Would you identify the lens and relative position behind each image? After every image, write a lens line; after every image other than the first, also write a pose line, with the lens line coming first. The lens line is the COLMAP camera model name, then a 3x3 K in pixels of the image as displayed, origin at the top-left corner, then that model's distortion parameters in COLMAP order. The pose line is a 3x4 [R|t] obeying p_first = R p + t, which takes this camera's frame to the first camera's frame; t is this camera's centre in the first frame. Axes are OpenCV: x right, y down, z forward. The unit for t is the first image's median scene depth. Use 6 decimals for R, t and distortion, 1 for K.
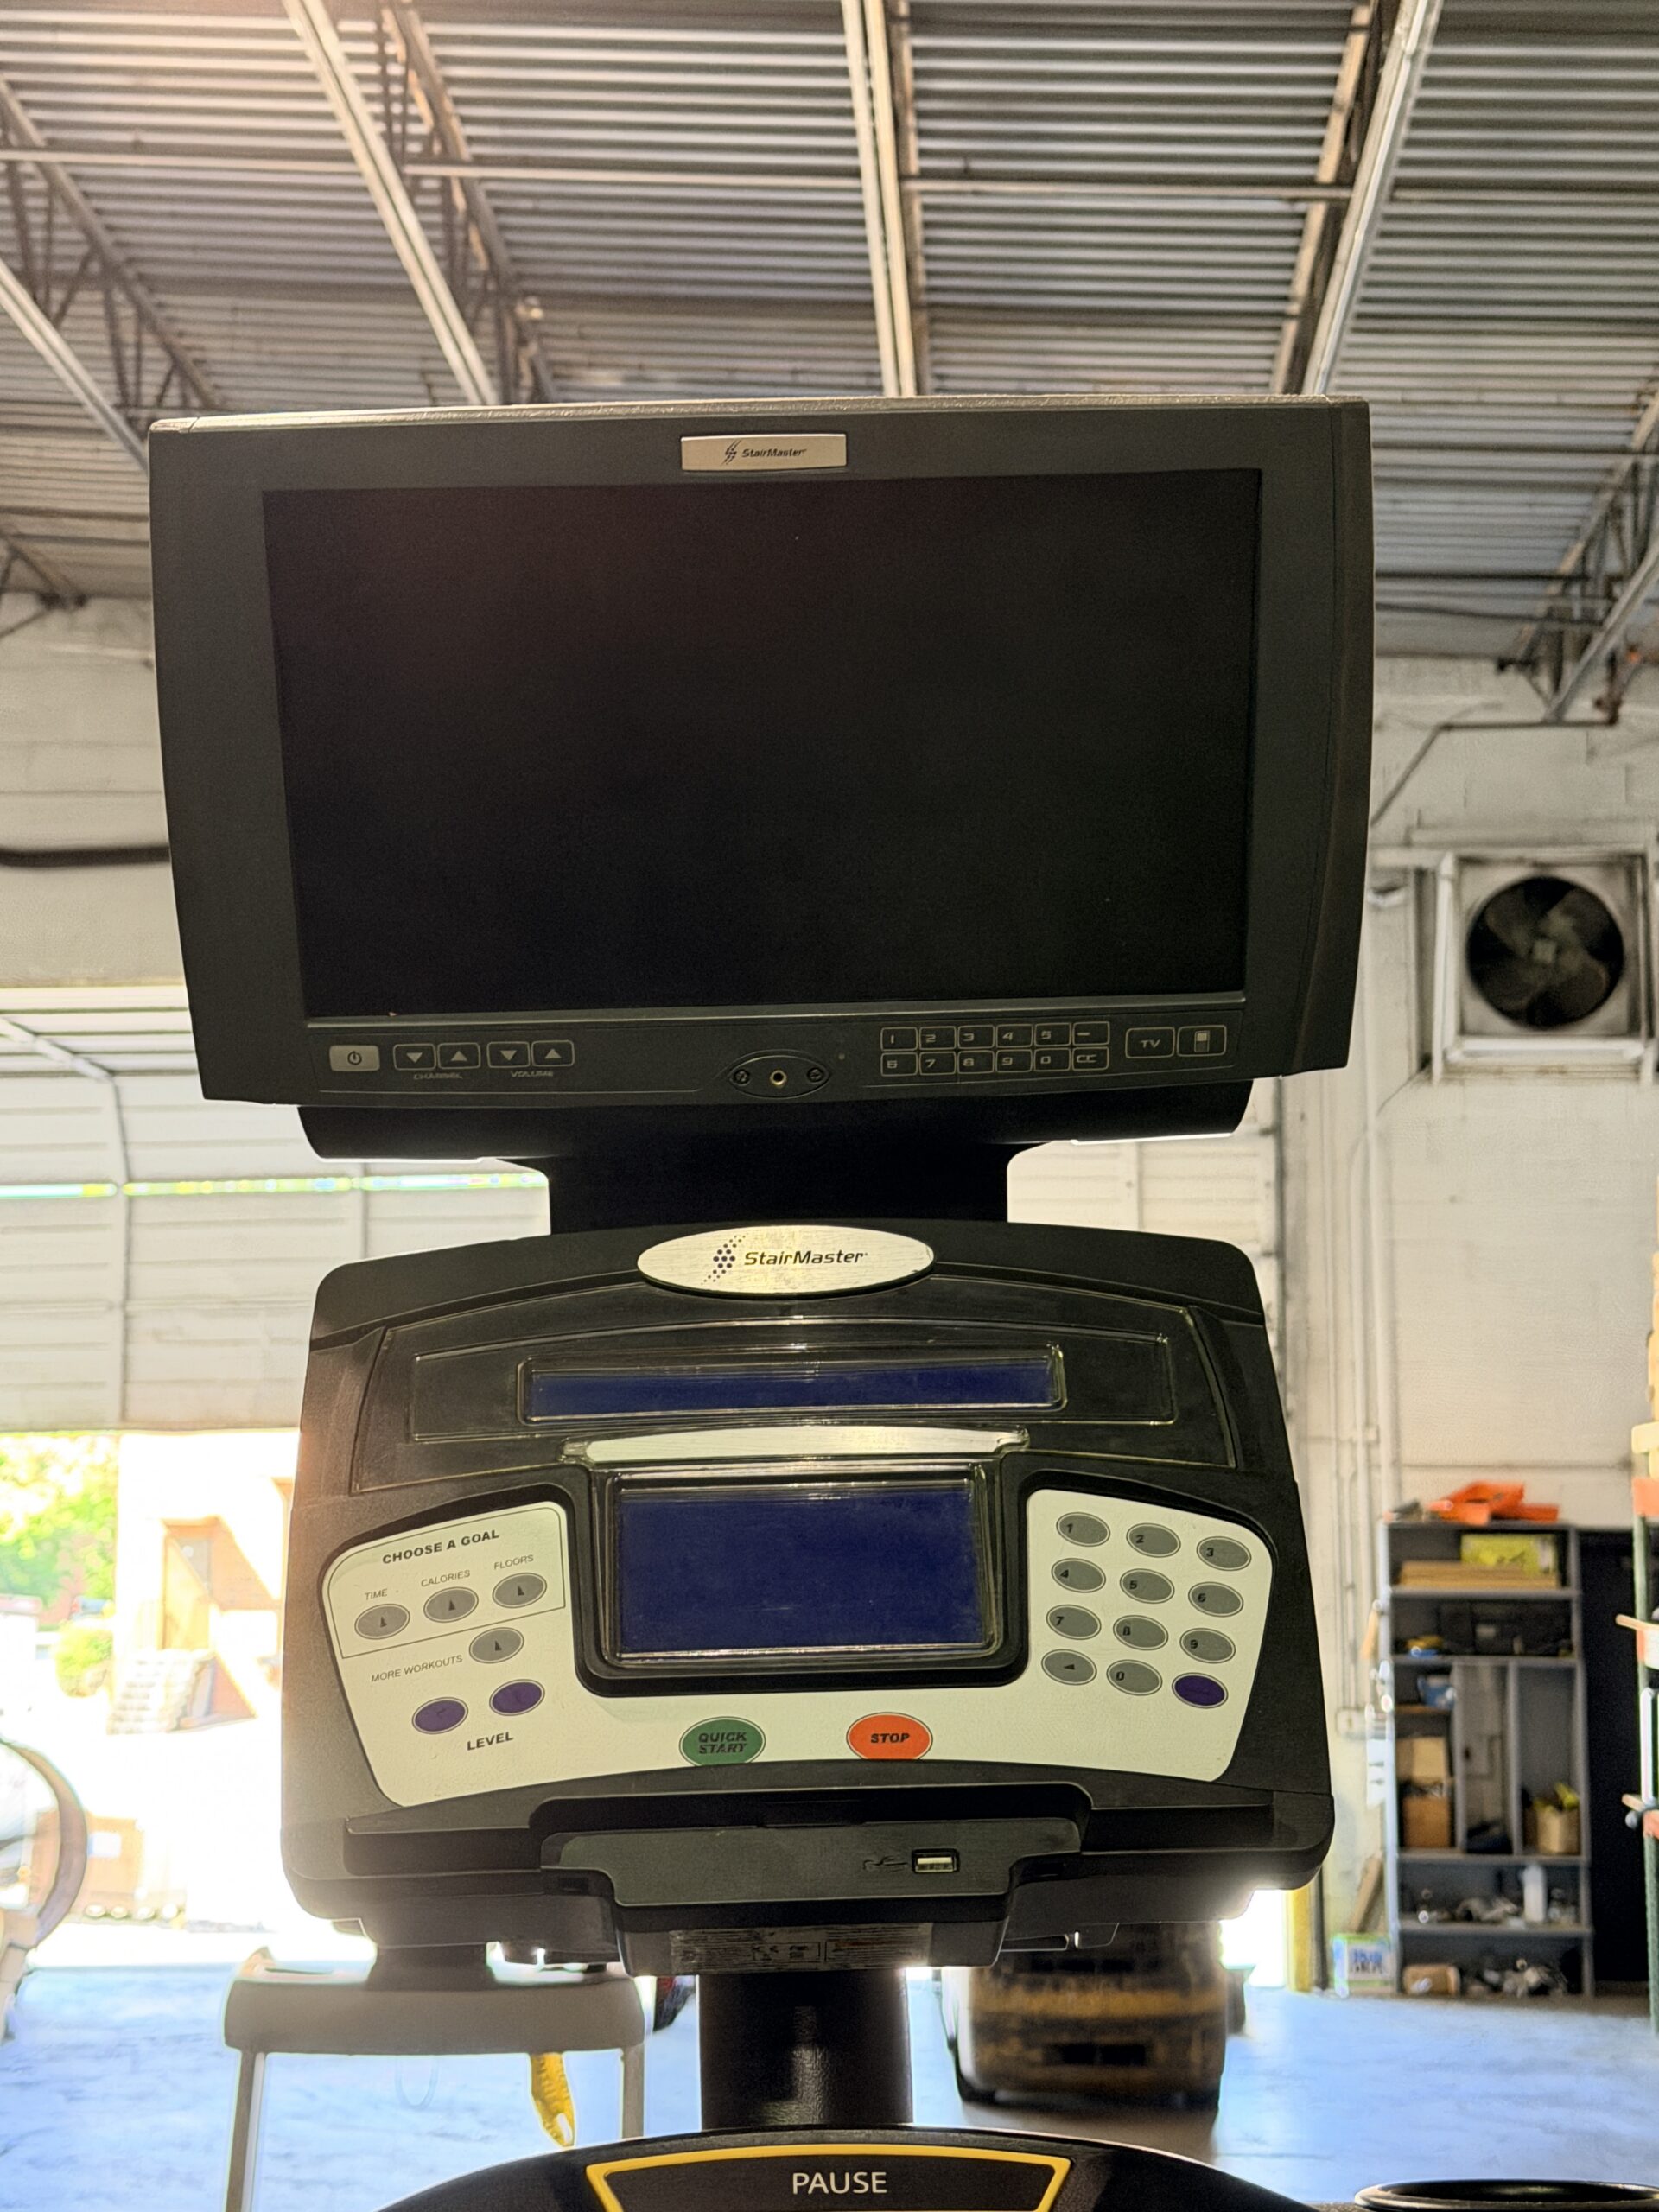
lens RADIAL K [[3389.4, 0, 798.0], [0, 3389.4, 1107.9], [0, 0, 1]] dist [0.139358, -0.084726]
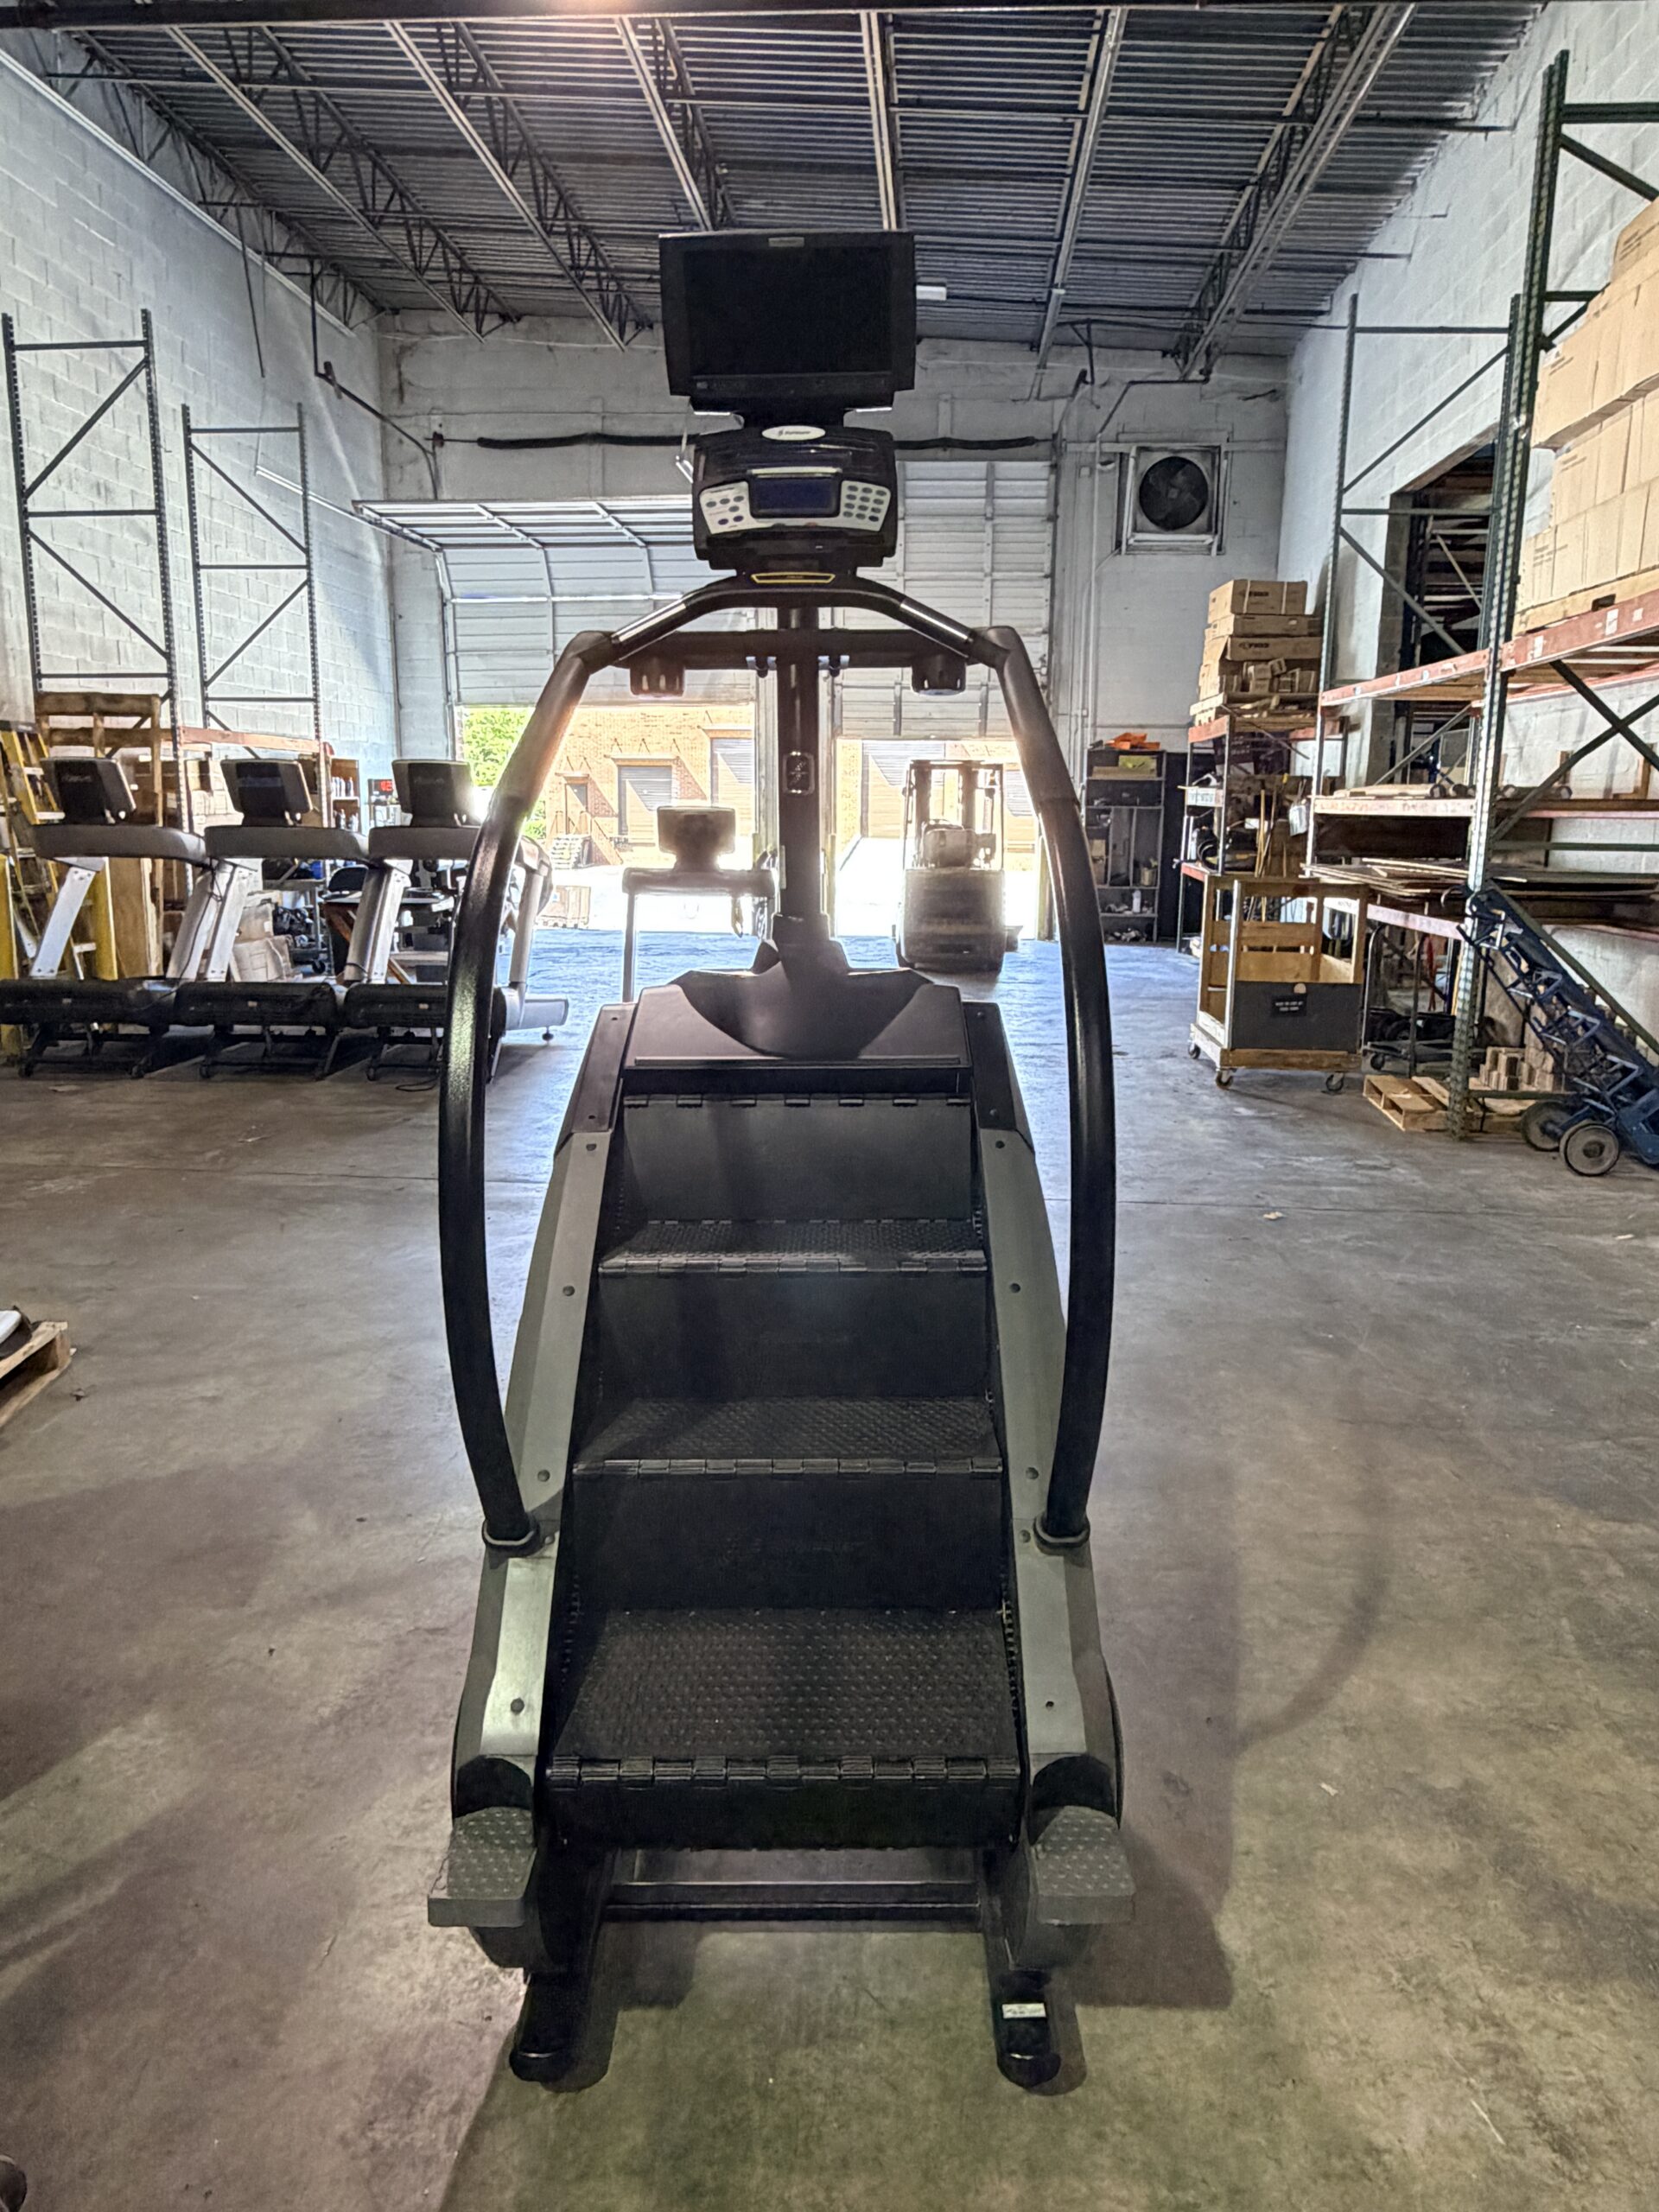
lens RADIAL K [[1526.8, 0, 829.5], [0, 1526.8, 1106.0], [0, 0, 1]] dist [-0.006605, 0.004438]
pose [[0.999887, 0.011269, -0.009973, 0.007431], [-0.007487, 0.947421, 0.319901, 0.023920], [0.013053, -0.319790, 0.947398, -0.124286]]
